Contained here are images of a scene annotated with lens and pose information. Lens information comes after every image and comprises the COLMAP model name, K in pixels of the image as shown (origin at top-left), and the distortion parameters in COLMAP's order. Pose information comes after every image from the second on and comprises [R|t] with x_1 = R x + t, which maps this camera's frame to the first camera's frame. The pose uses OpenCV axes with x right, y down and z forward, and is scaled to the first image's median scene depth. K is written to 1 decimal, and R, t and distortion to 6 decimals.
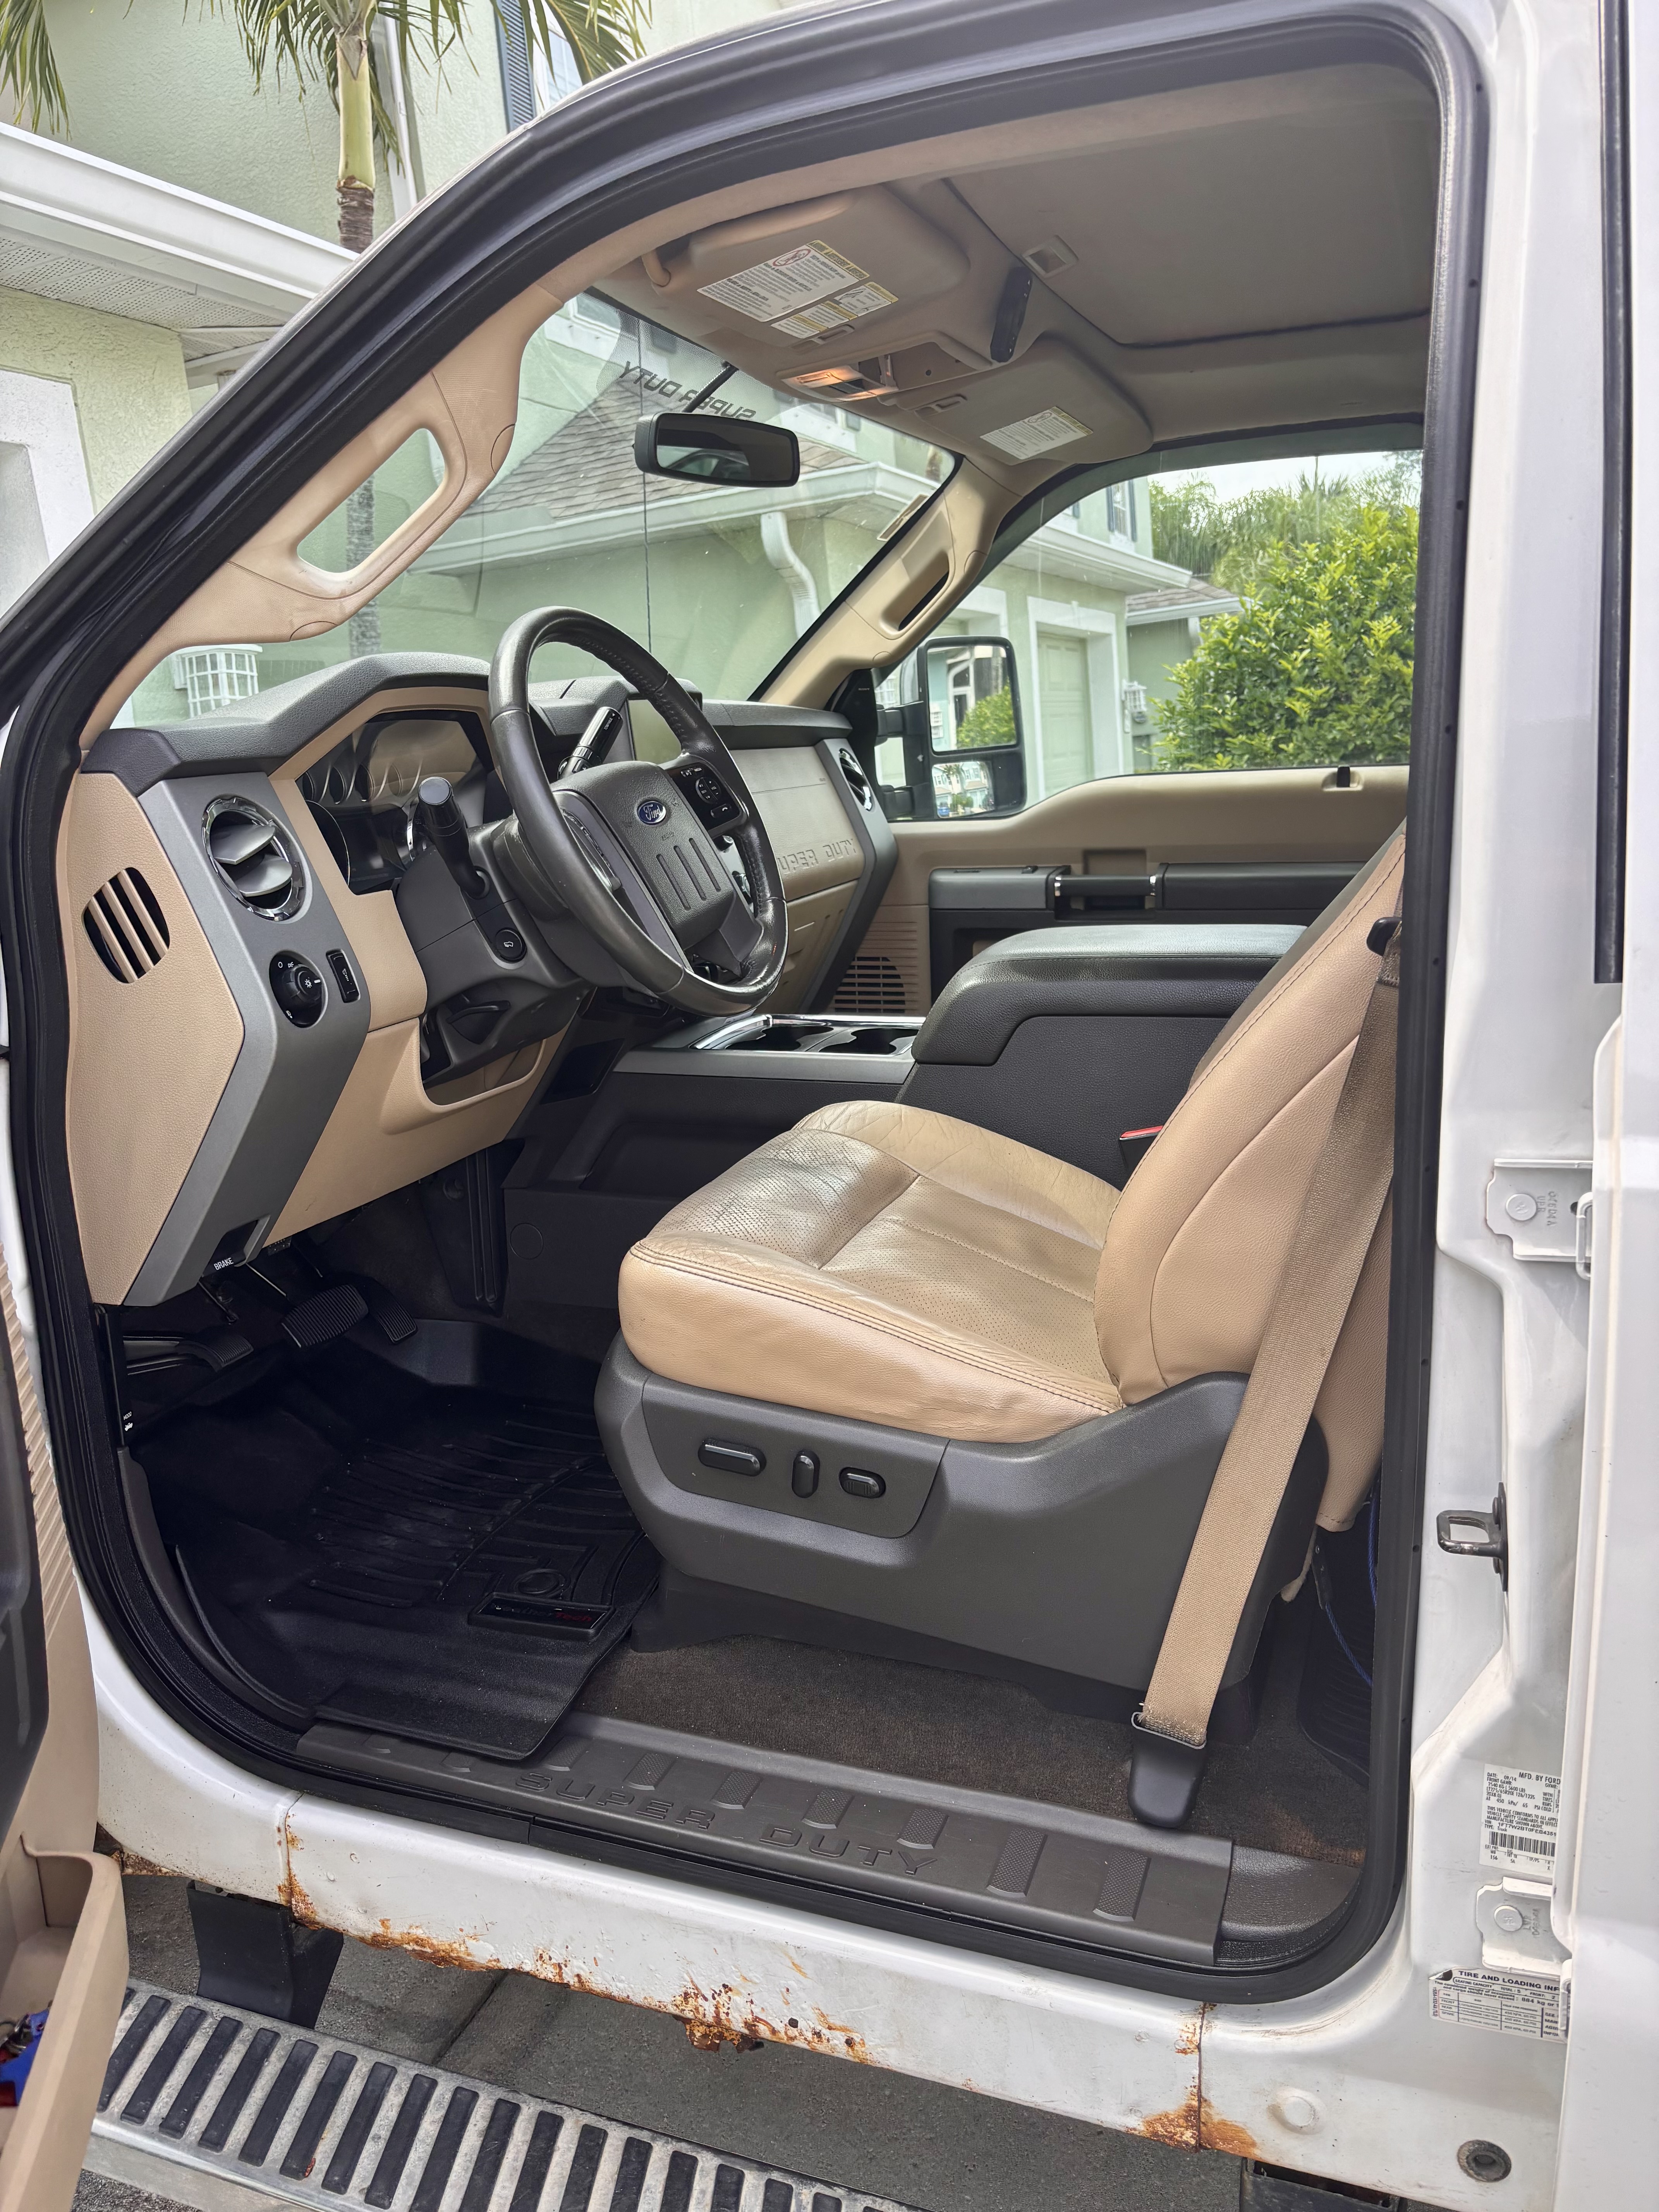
lens RADIAL K [[1601.8, 0, 793.9], [0, 1601.8, 1110.5], [0, 0, 1]] dist [-0.018540, -0.005234]
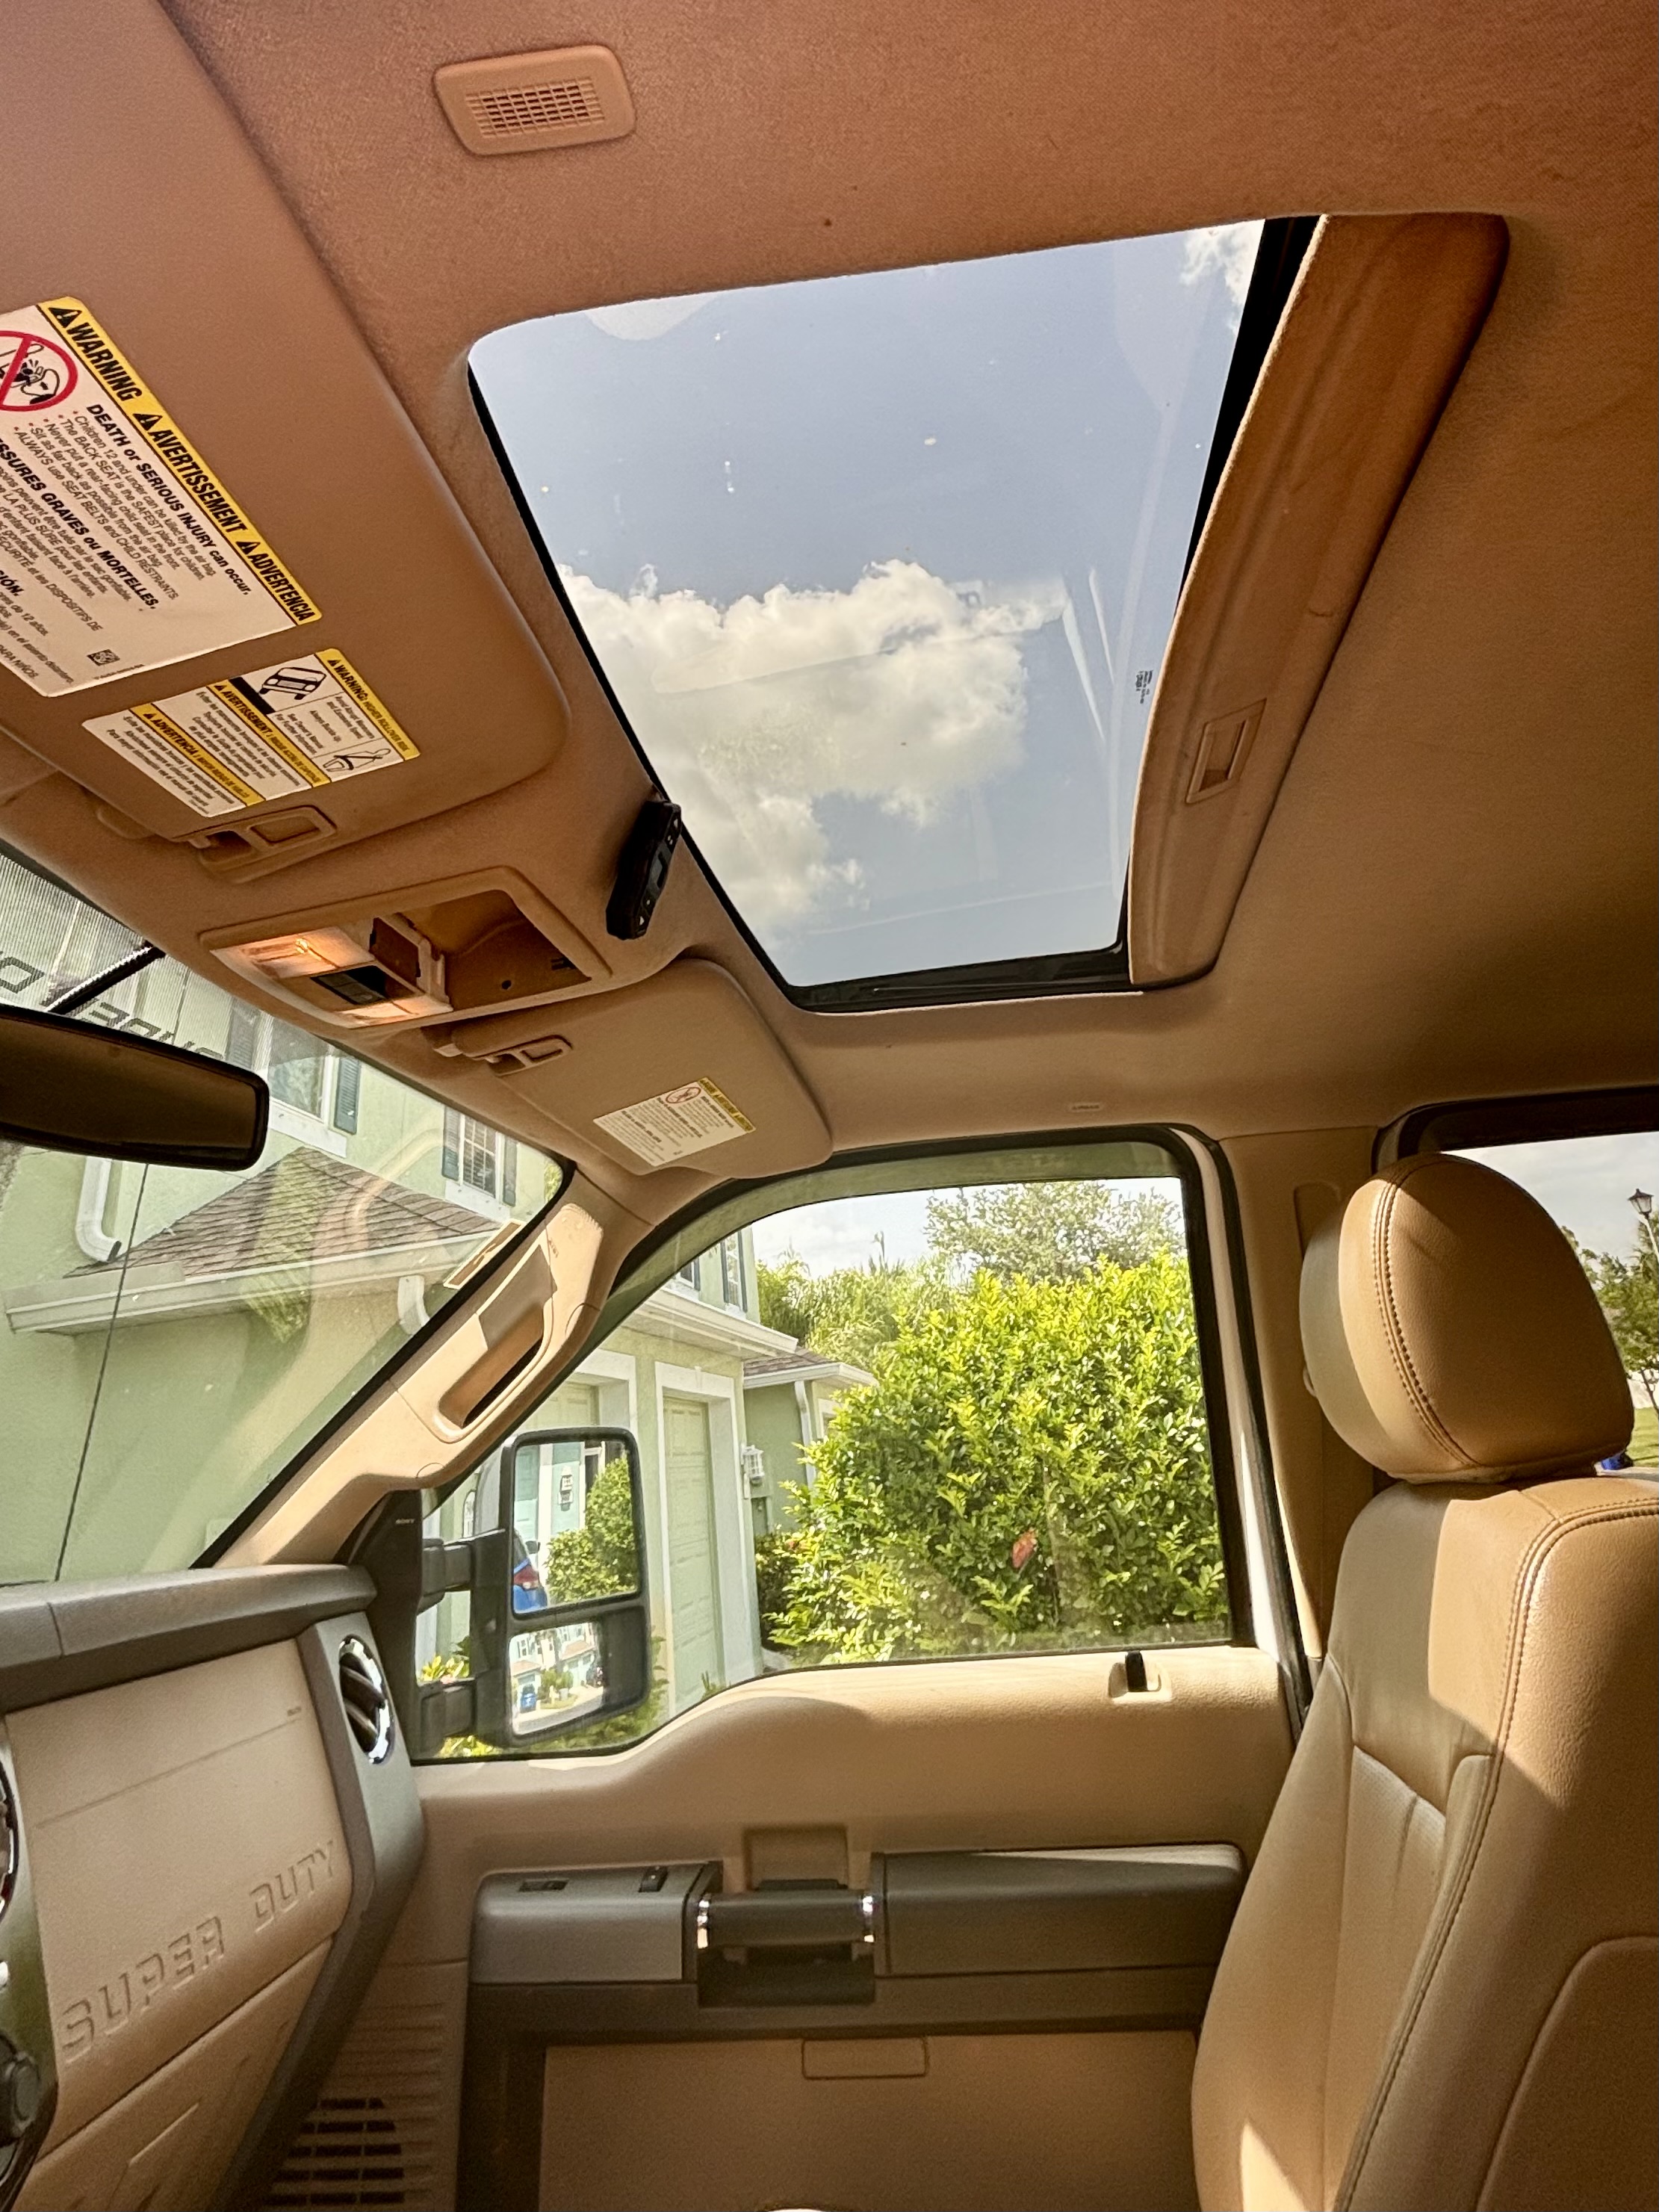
lens RADIAL K [[1206.2, 0, 799.9], [0, 1206.2, 753.8], [0, 0, 1]] dist [0.001241, -0.013655]
pose [[0.969981, 0.118520, 0.212343, 0.098350], [0.064016, 0.717947, -0.693148, -0.230724], [-0.234603, 0.685934, 0.688808, 0.685383]]
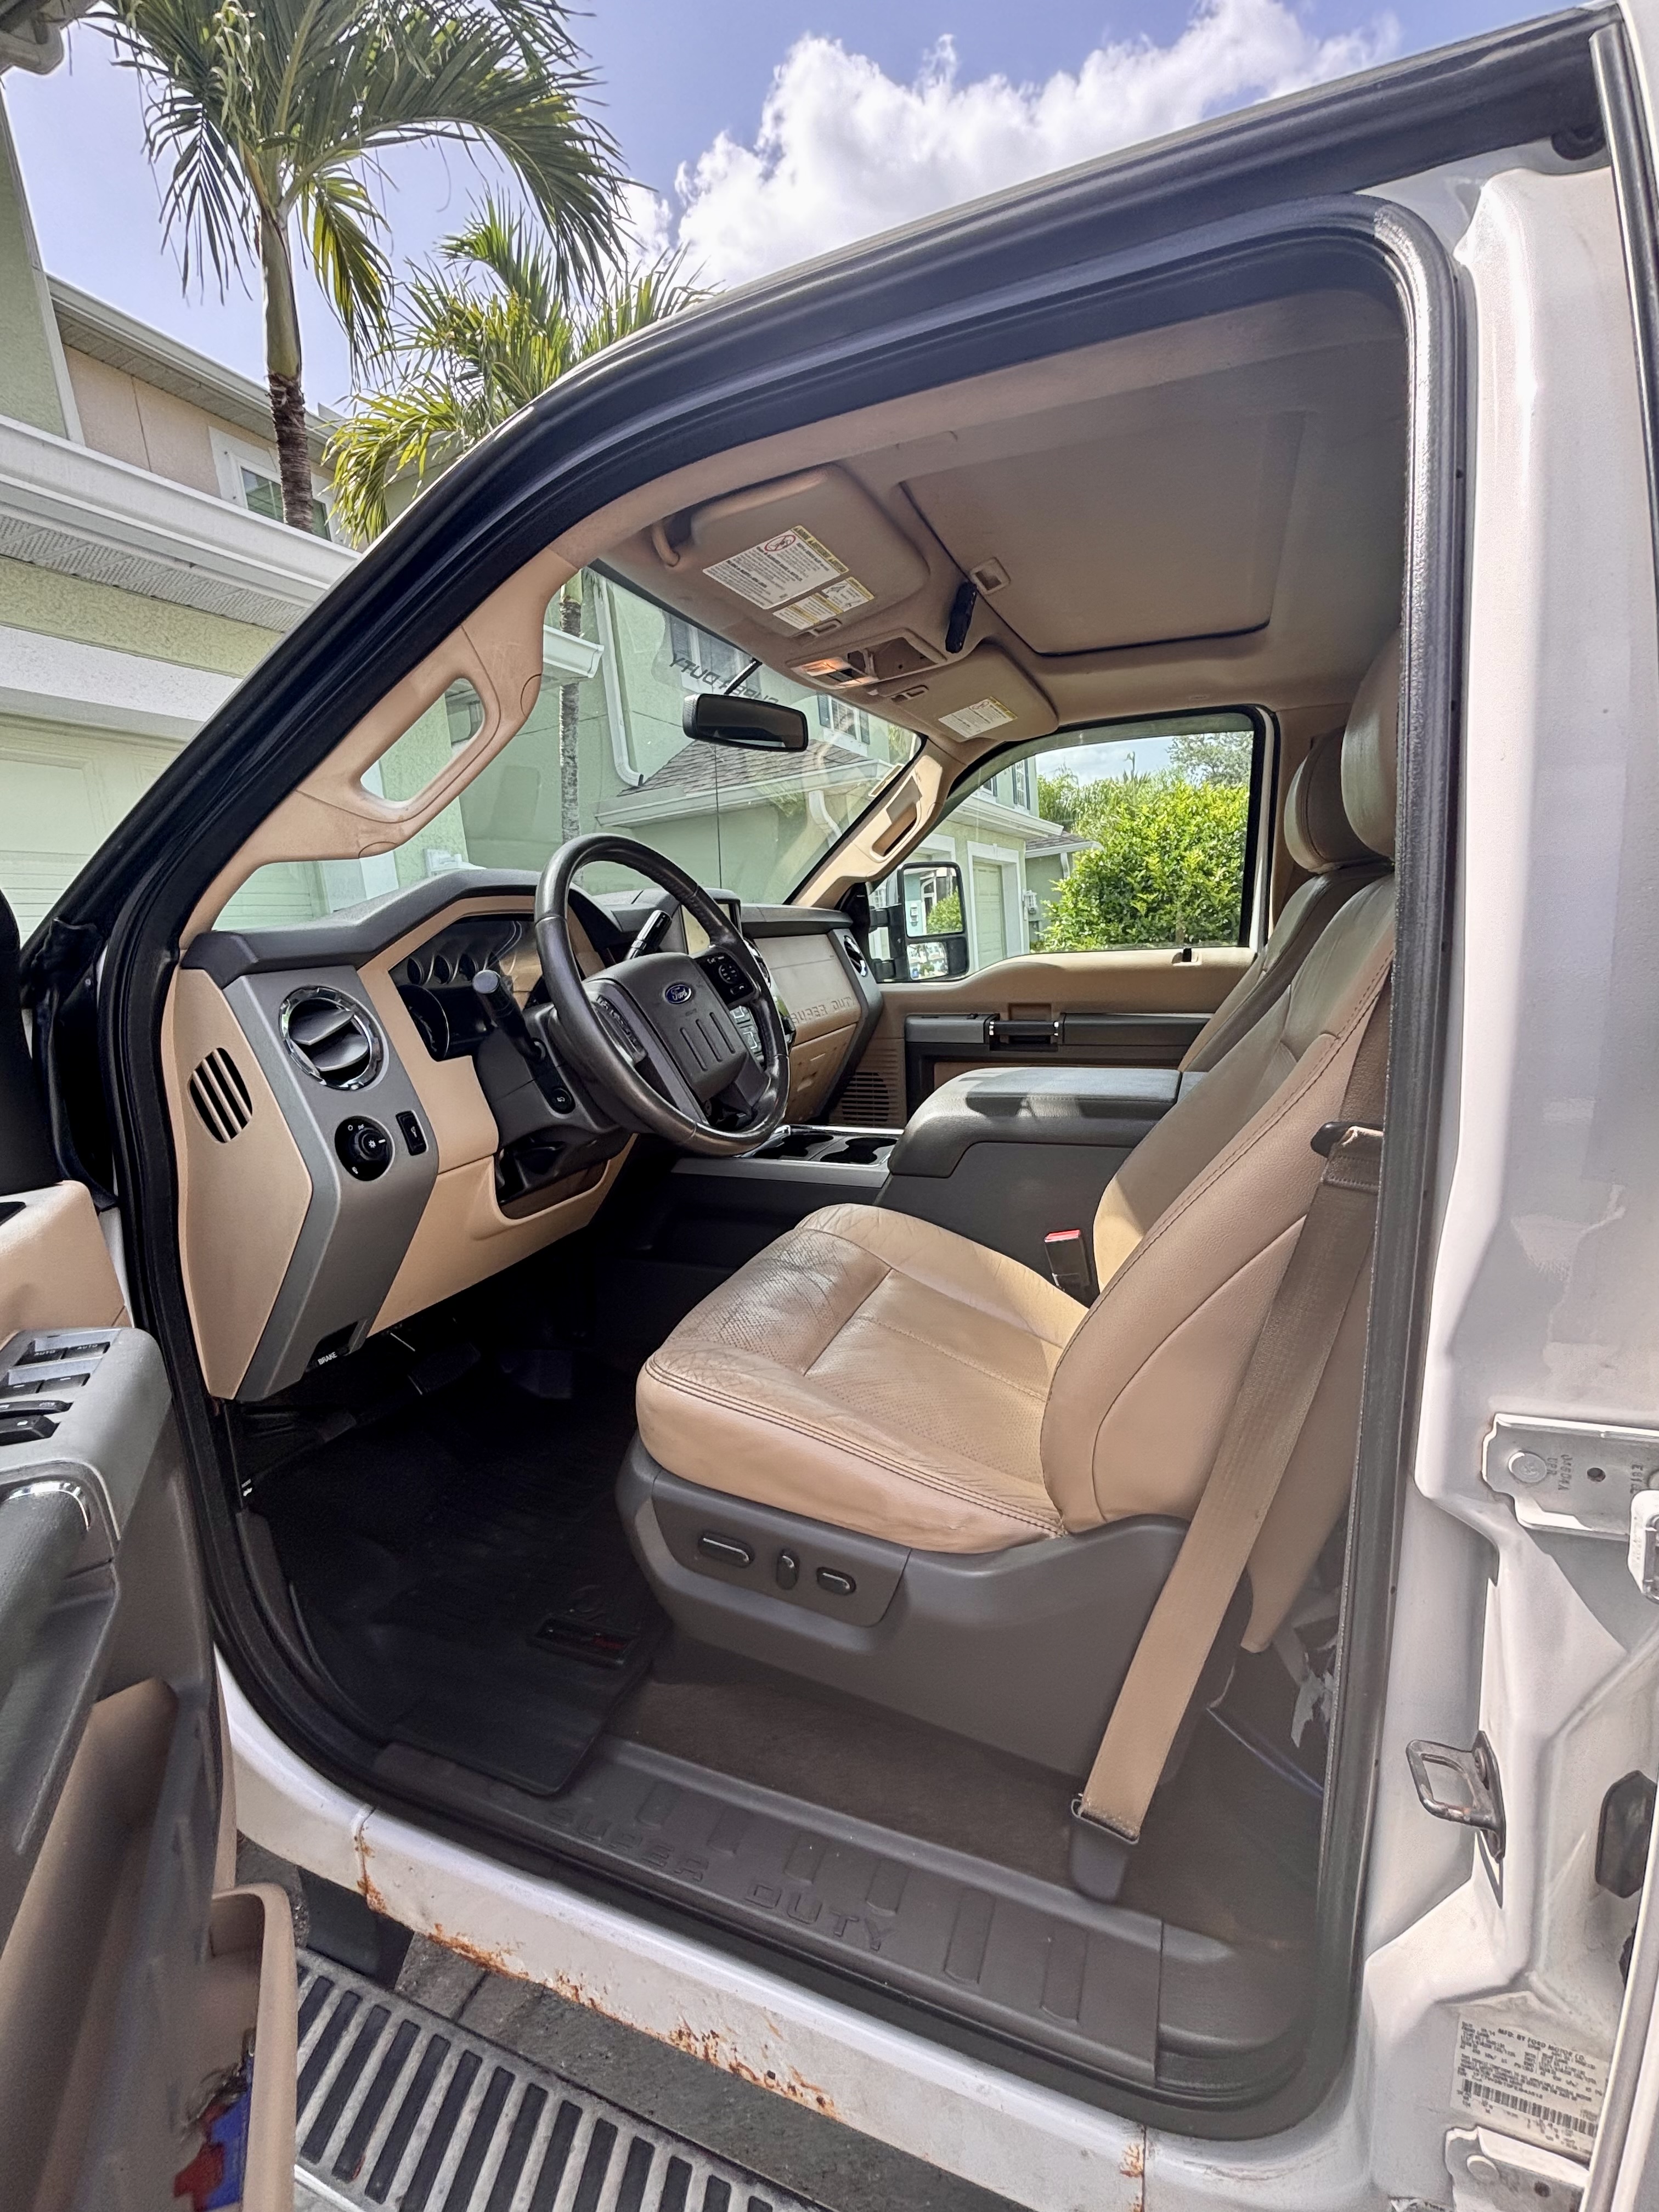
lens RADIAL K [[904.1, 0, 829.5], [0, 904.1, 1106.0], [0, 0, 1]] dist [-0.016246, -0.000096]
pose [[0.999980, 0.001527, -0.006171, 0.033485], [-0.001694, 0.999629, -0.027193, -0.073861], [0.006128, 0.027203, 0.999611, 0.270946]]
